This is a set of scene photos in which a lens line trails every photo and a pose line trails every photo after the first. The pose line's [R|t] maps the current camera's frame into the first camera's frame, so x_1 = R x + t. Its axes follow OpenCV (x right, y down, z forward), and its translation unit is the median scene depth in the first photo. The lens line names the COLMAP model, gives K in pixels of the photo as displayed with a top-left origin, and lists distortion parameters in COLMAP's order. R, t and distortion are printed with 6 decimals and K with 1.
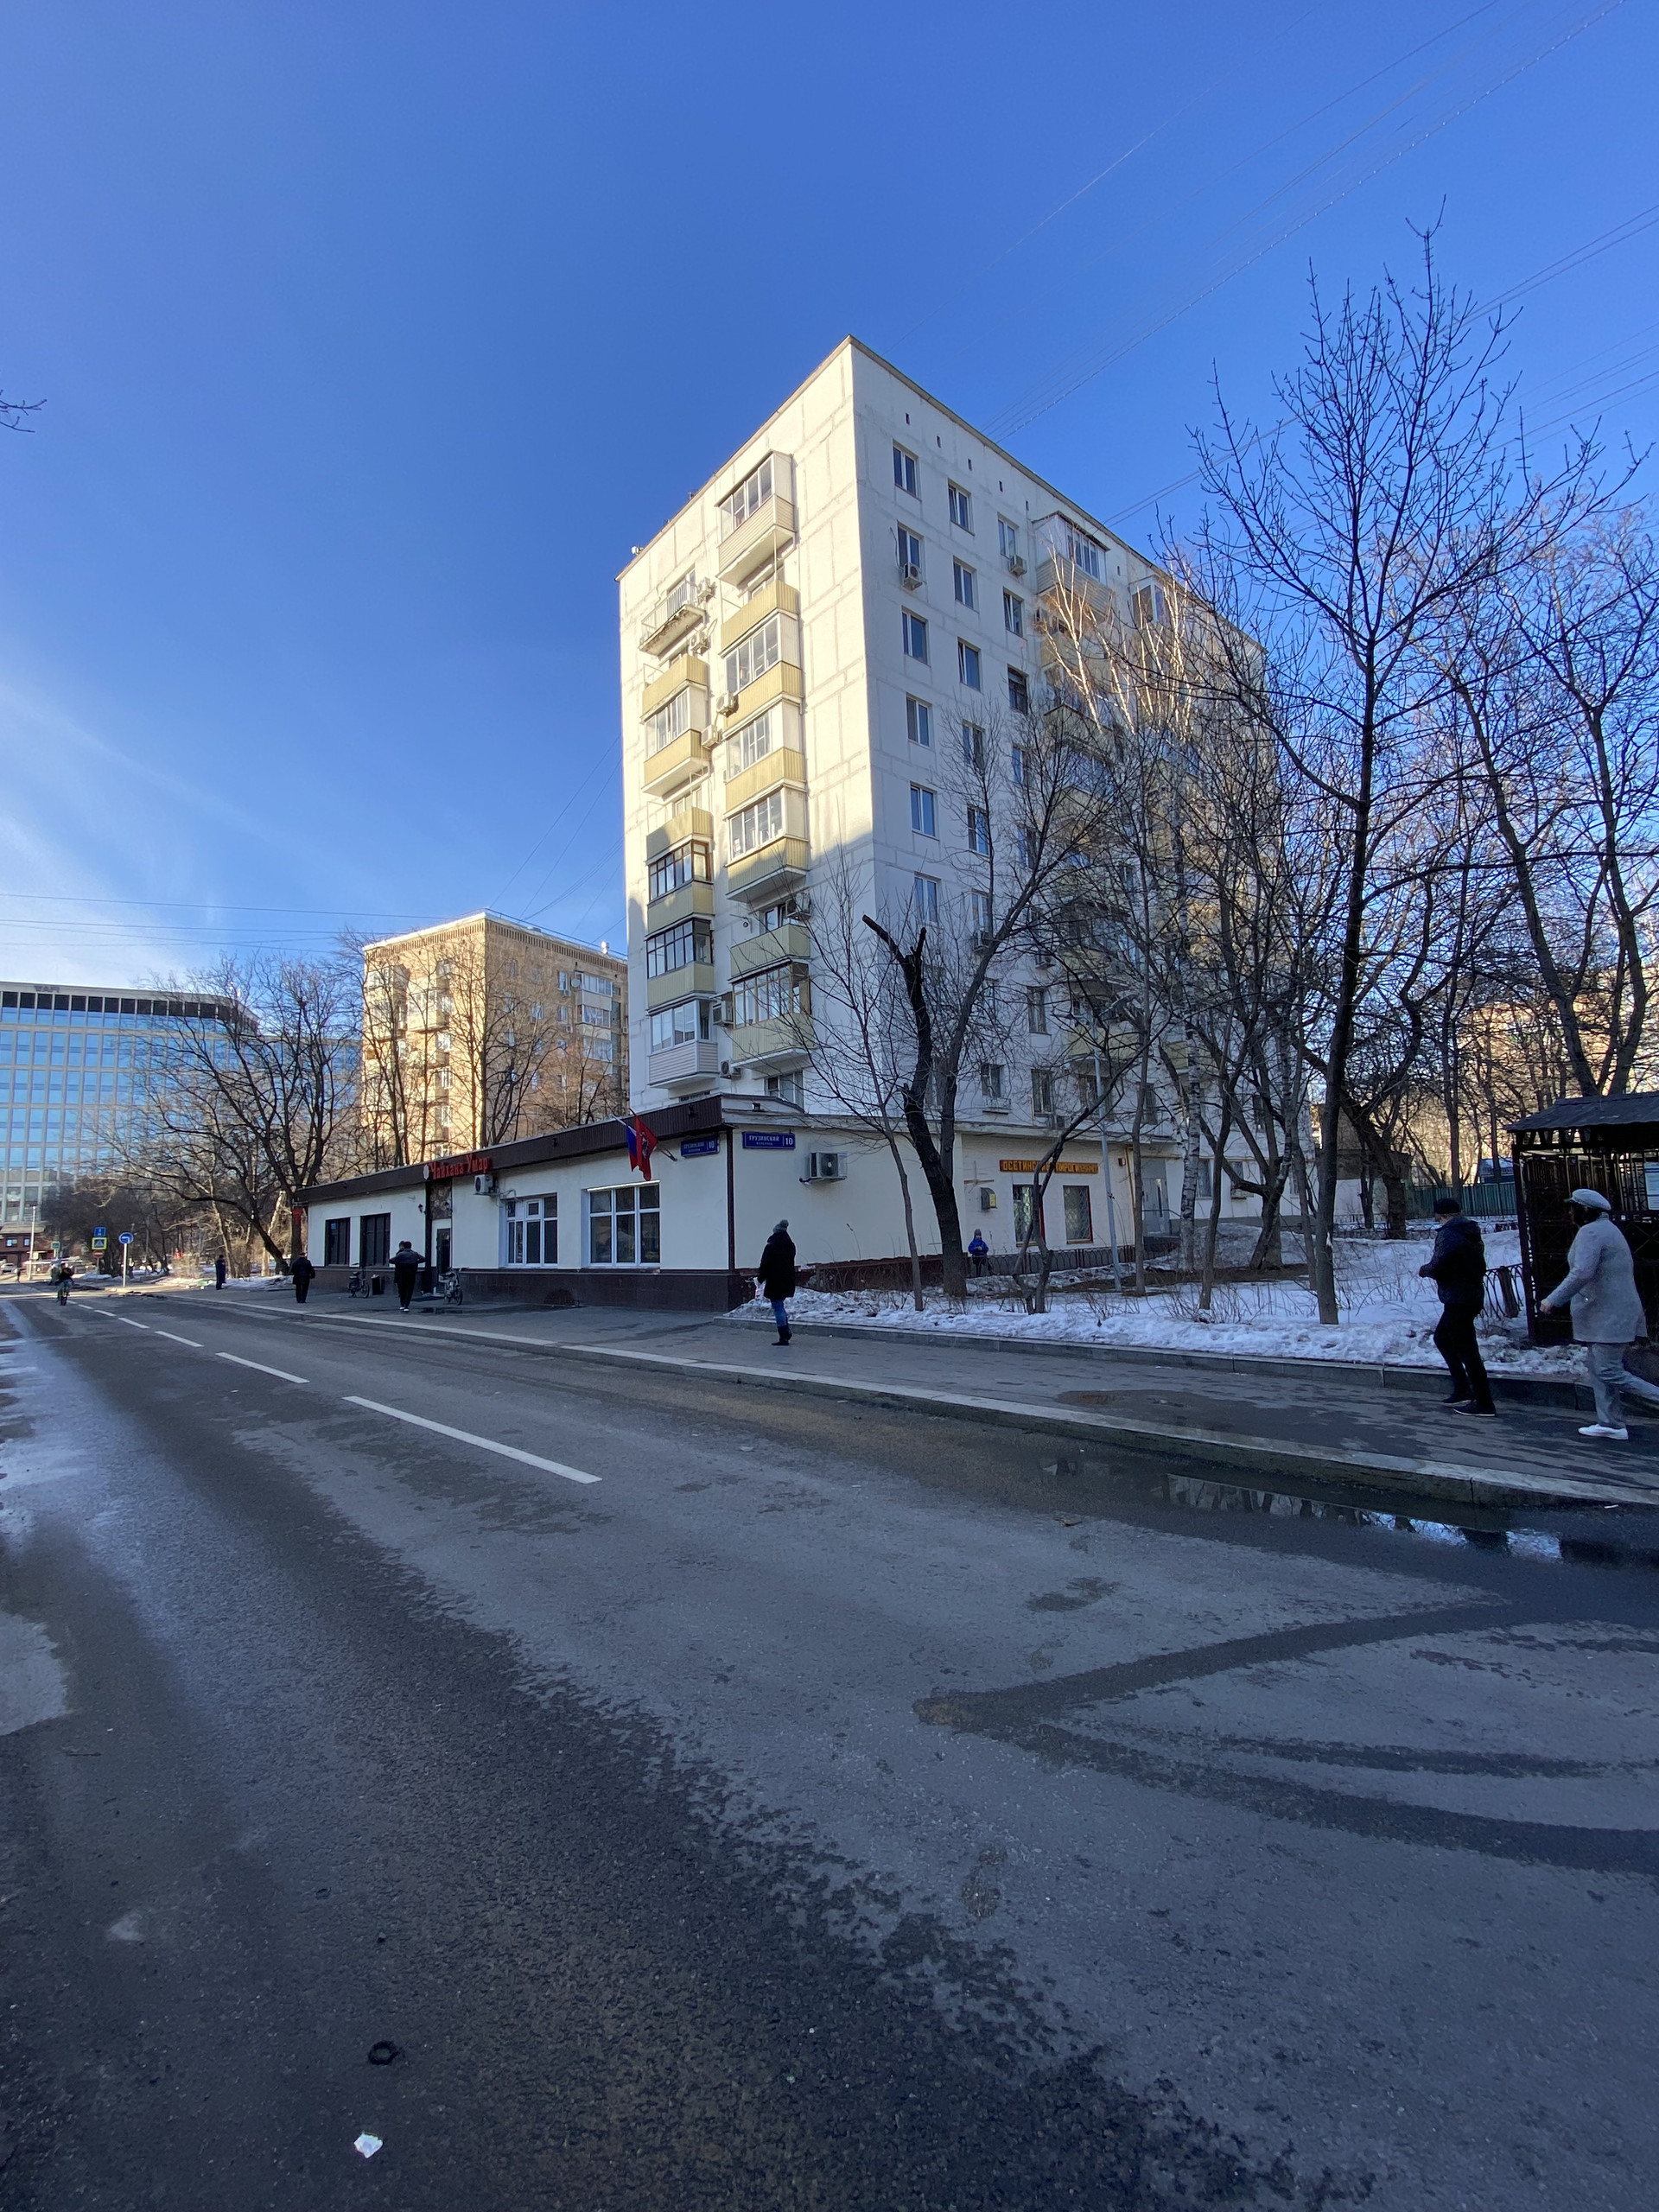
lens RADIAL K [[975.3, 0, 832.3], [0, 975.3, 1105.7], [0, 0, 1]] dist [0.000550, 0.000008]
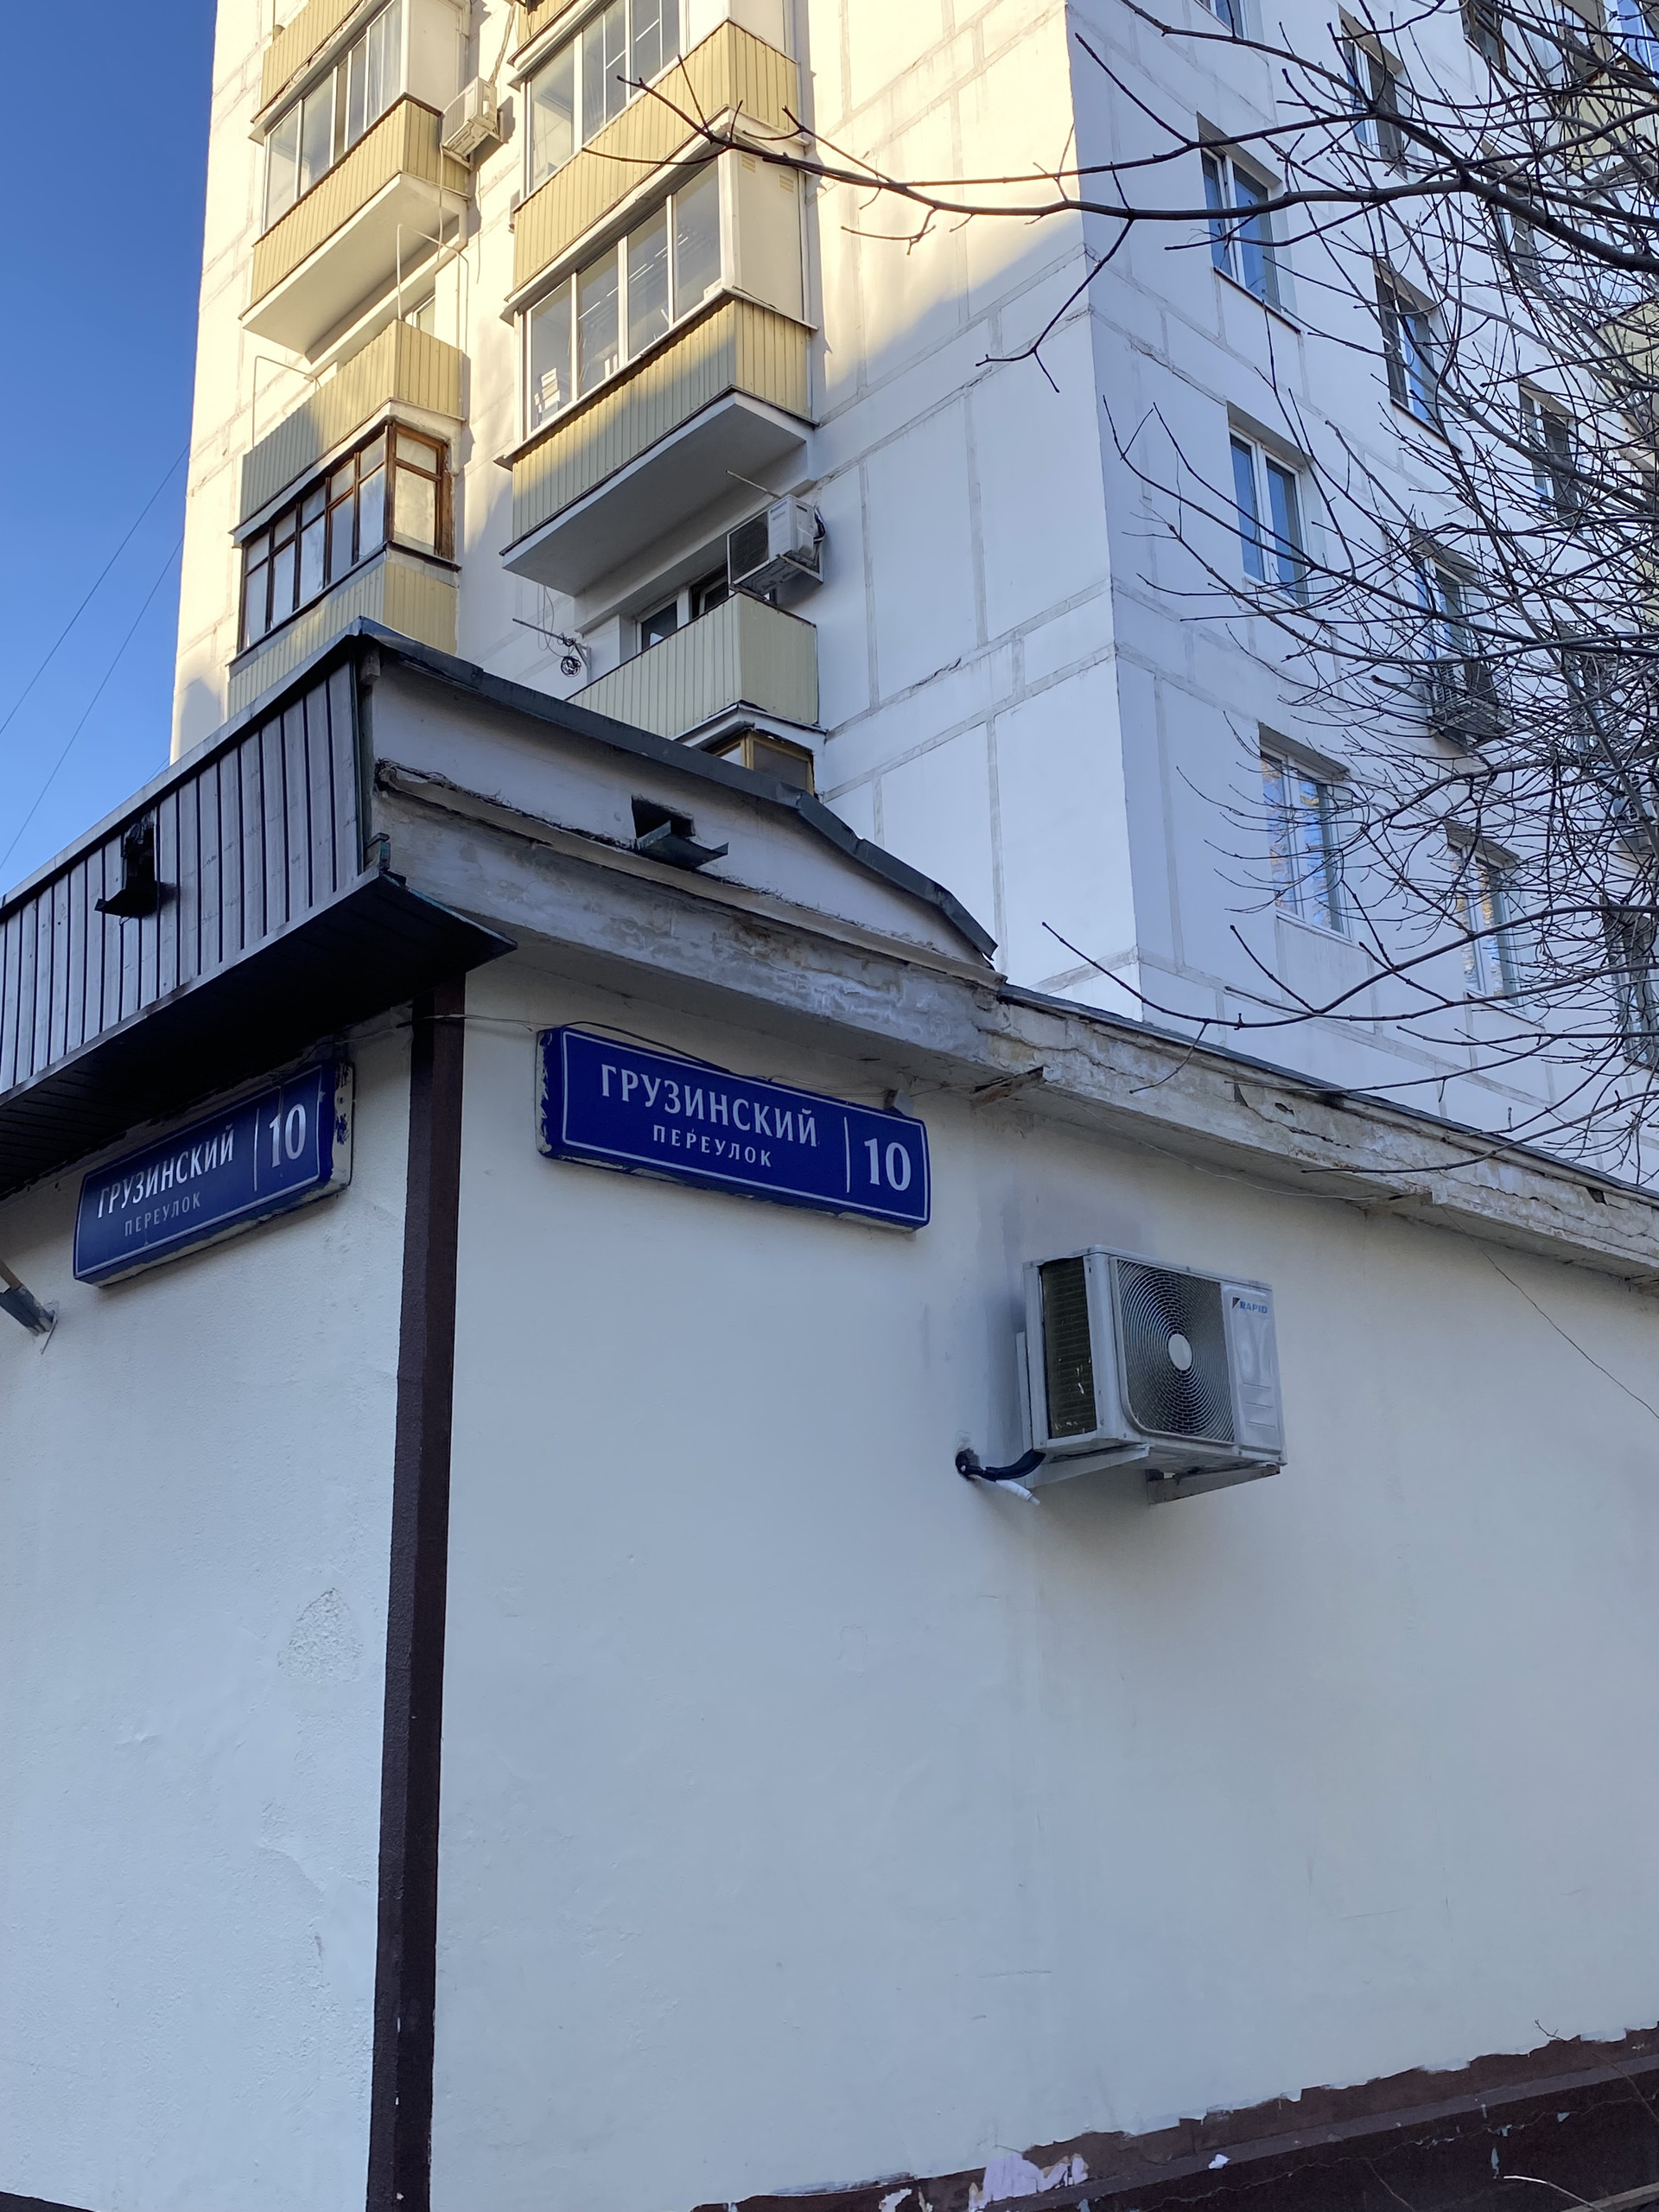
lens RADIAL K [[2182.4, 0, 828.2], [0, 2182.4, 1103.8], [0, 0, 1]] dist [-0.016120, 0.000000]
pose [[0.998964, 0.020284, 0.040745, -0.036419], [-0.012237, 0.981936, -0.188820, 0.047764], [-0.043839, 0.188126, 0.981166, 0.396735]]
